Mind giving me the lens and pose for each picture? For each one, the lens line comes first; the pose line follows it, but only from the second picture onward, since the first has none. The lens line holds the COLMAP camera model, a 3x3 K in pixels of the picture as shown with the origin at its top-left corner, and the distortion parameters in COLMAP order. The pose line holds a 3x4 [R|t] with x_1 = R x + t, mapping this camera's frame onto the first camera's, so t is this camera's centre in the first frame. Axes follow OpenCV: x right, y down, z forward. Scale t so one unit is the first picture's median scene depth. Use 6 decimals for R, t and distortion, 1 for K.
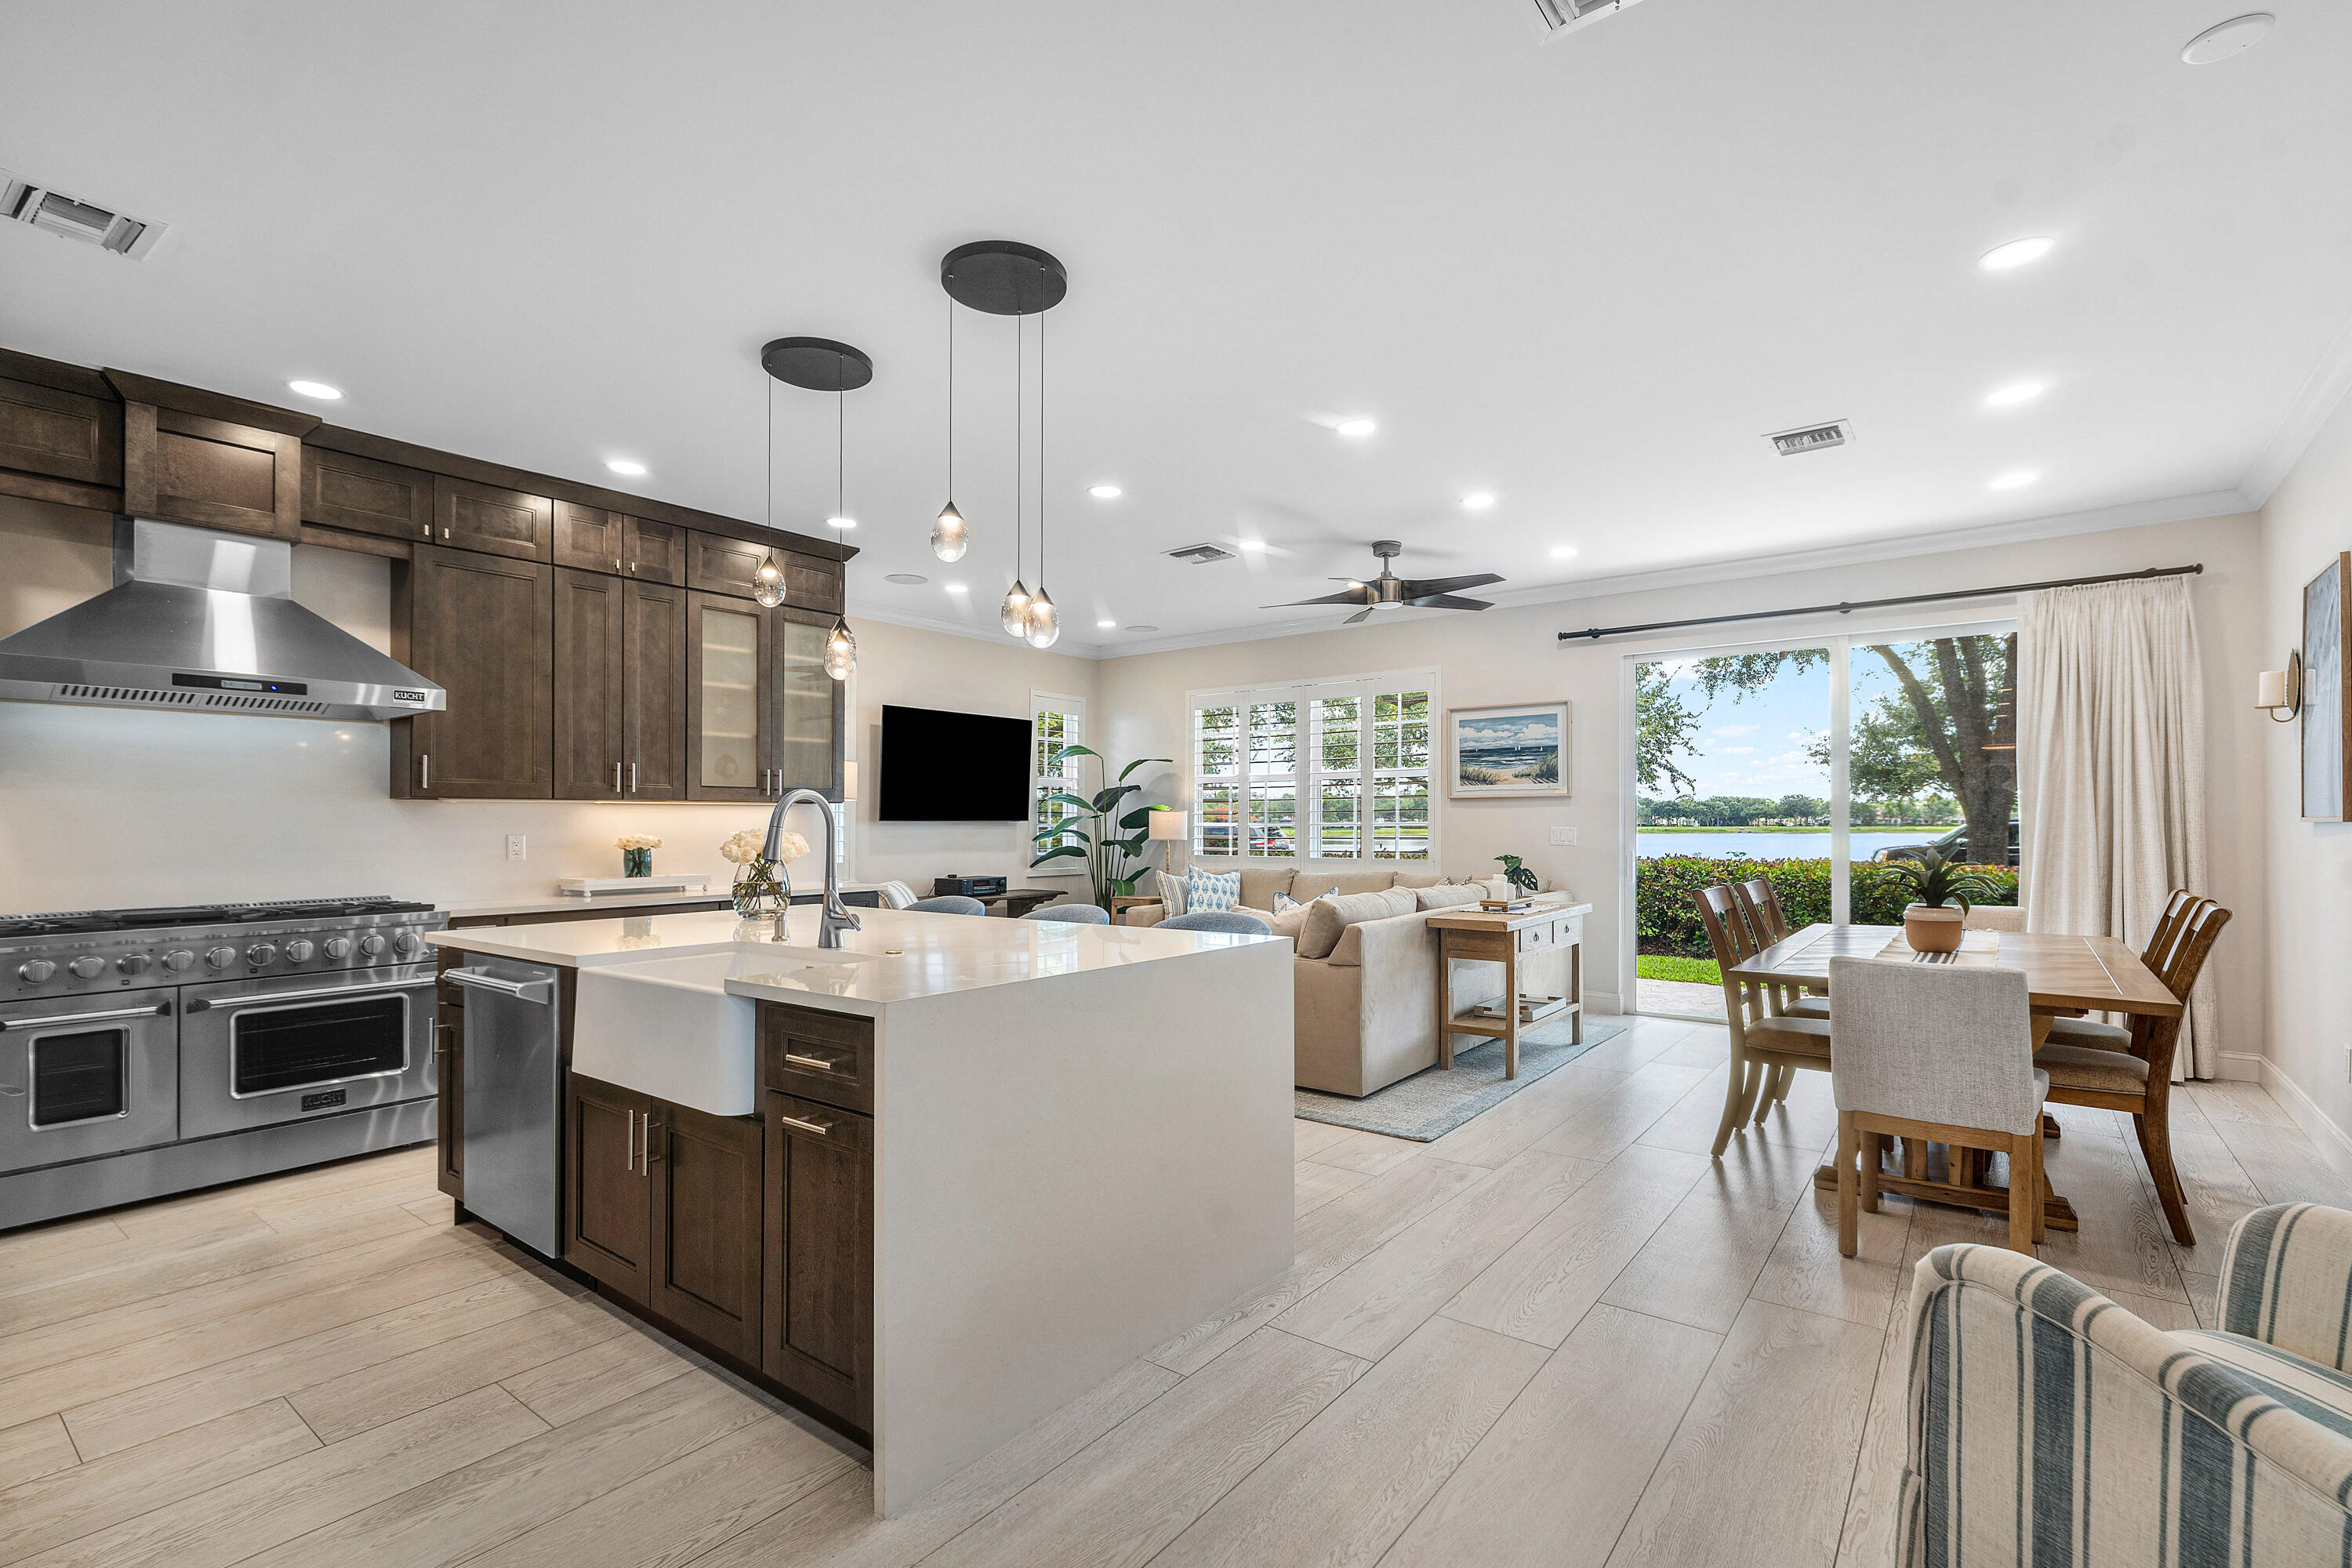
lens RADIAL K [[1068.0, 0, 1205.1], [0, 1068.0, 813.6], [0, 0, 1]] dist [0.000852, 0.000480]
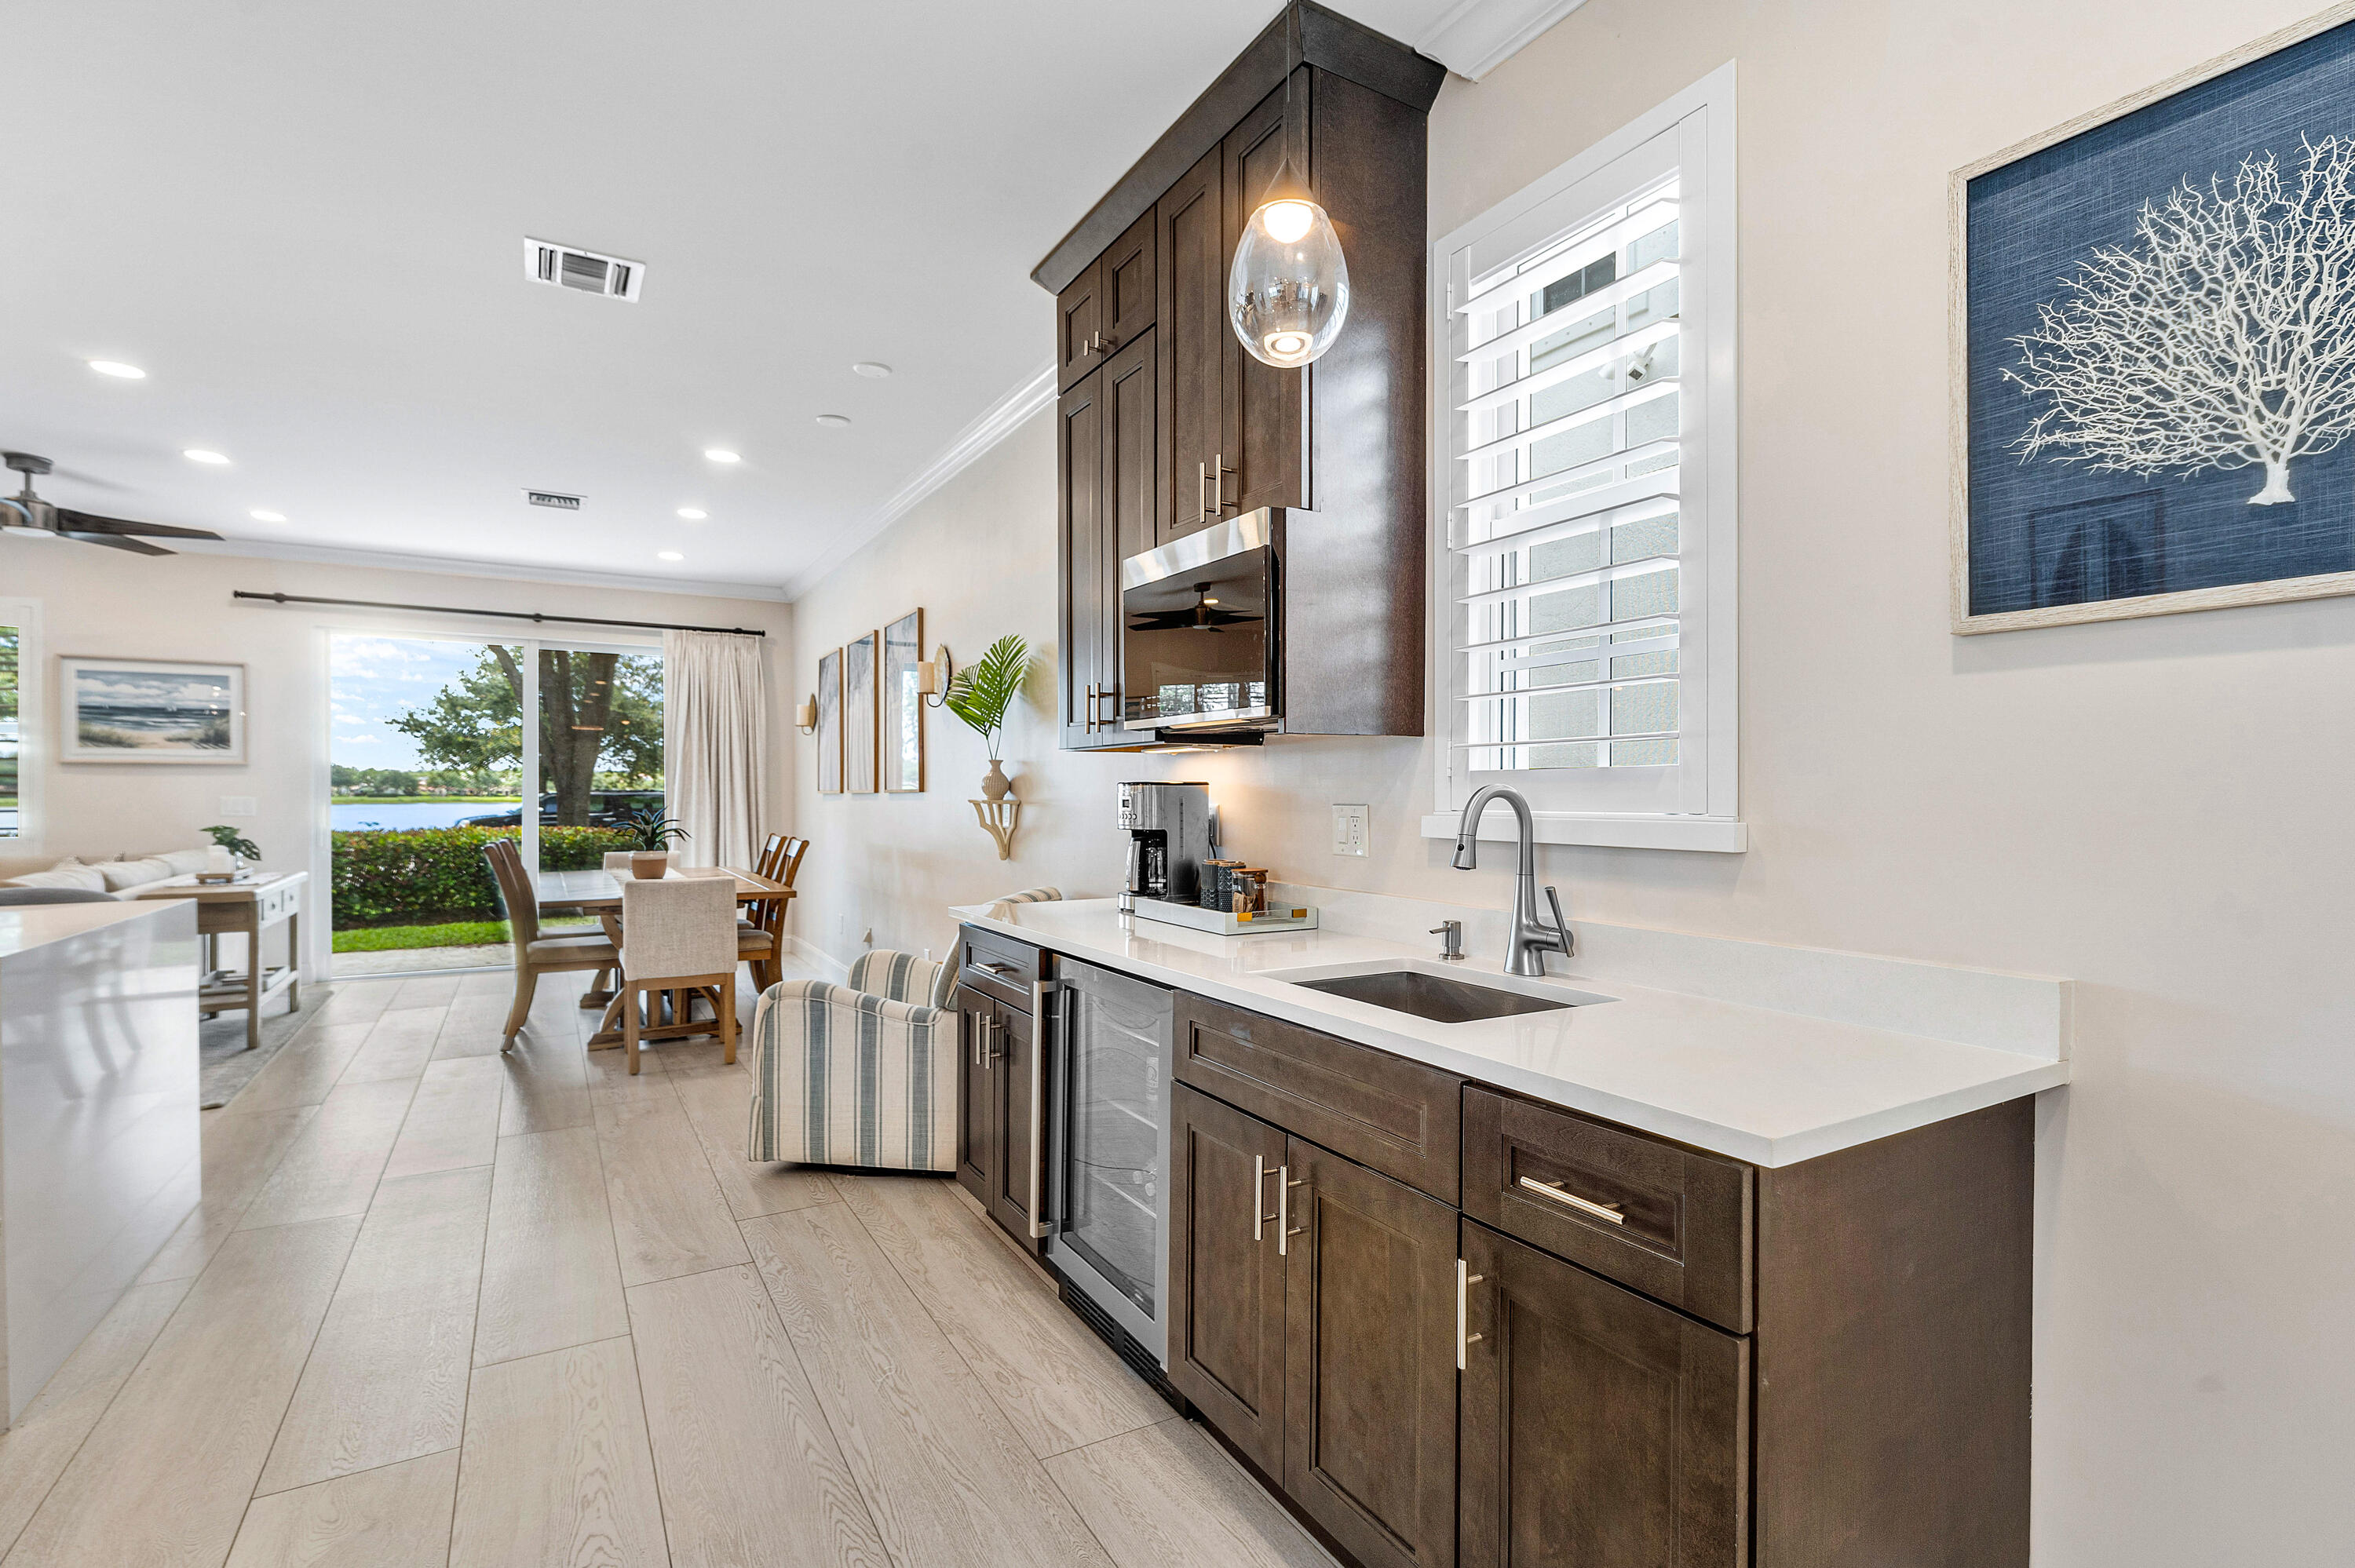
lens RADIAL K [[1069.2, 0, 1186.2], [0, 1069.2, 802.4], [0, 0, 1]] dist [0.000852, 0.000480]
pose [[0.374082, -0.006798, 0.927371, -0.224108], [-0.009505, 0.999893, 0.011163, -0.000621], [-0.927347, -0.012991, 0.373977, -0.131636]]
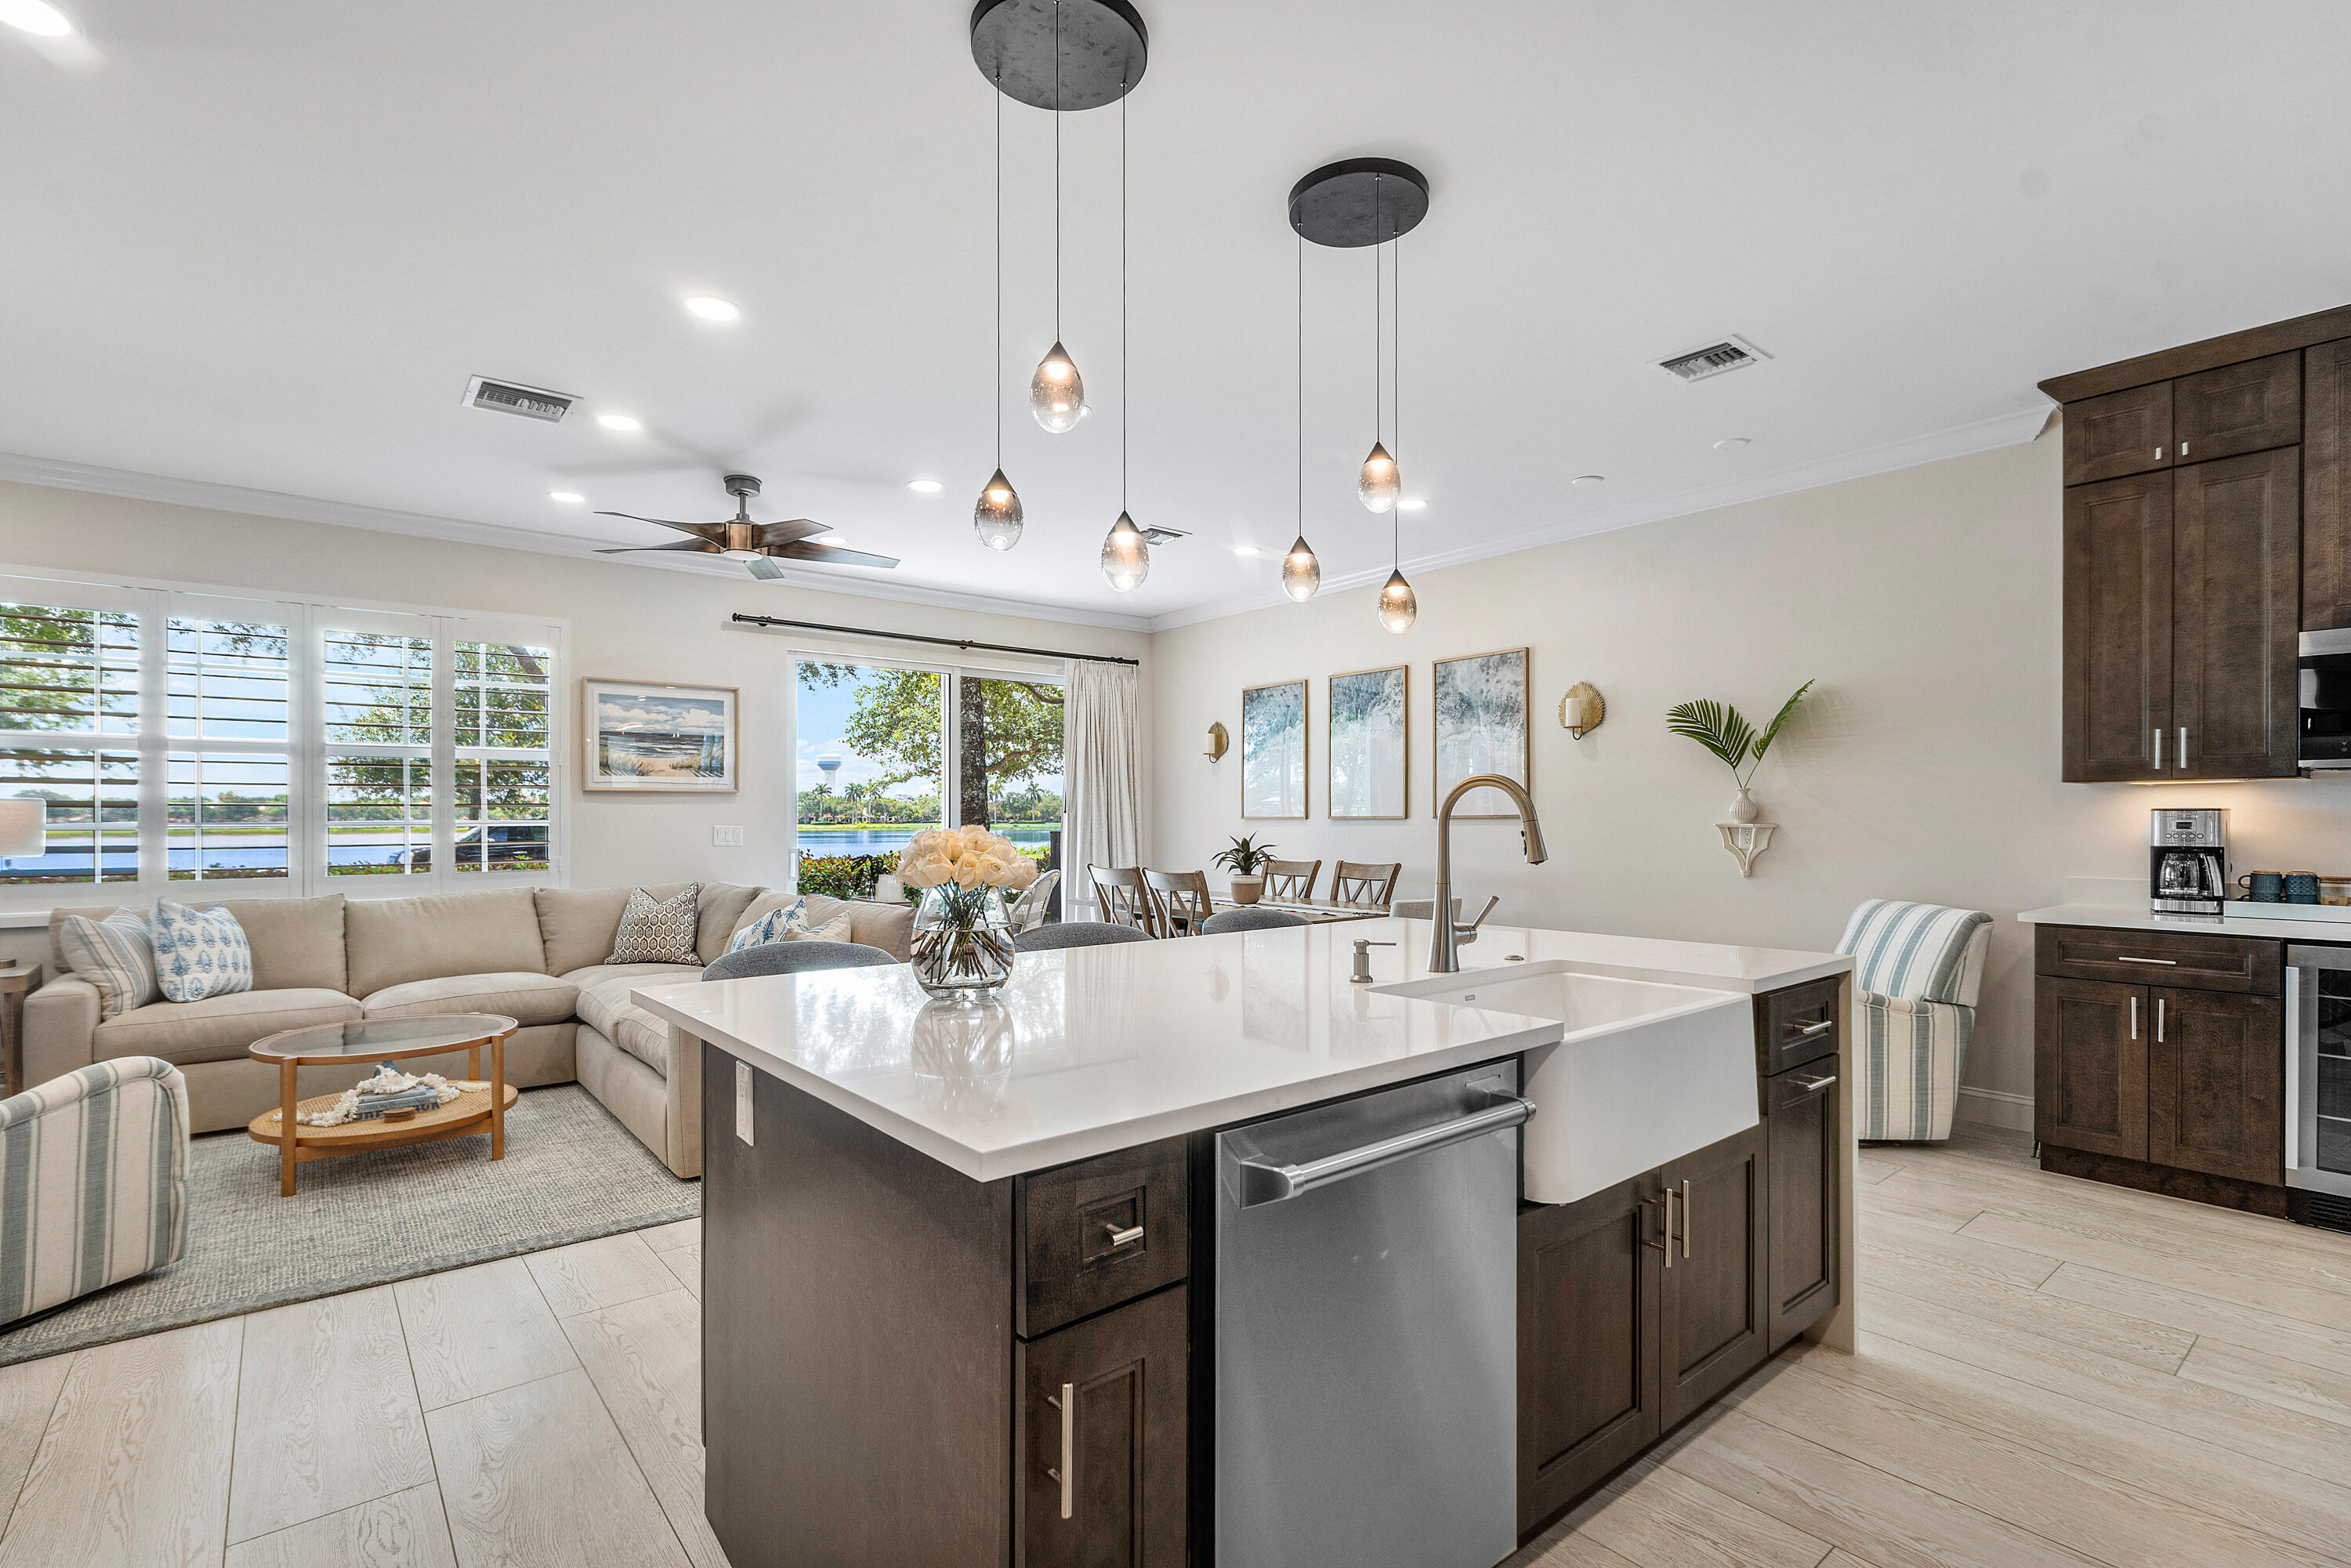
lens RADIAL K [[1067.5, 0, 1197.3], [0, 1067.5, 840.1], [0, 0, 1]] dist [0.000852, 0.000480]
pose [[0.231226, -0.019077, 0.972713, -0.452107], [-0.005942, 0.999761, 0.021020, 0.003242], [-0.972882, -0.010641, 0.231057, 0.384917]]
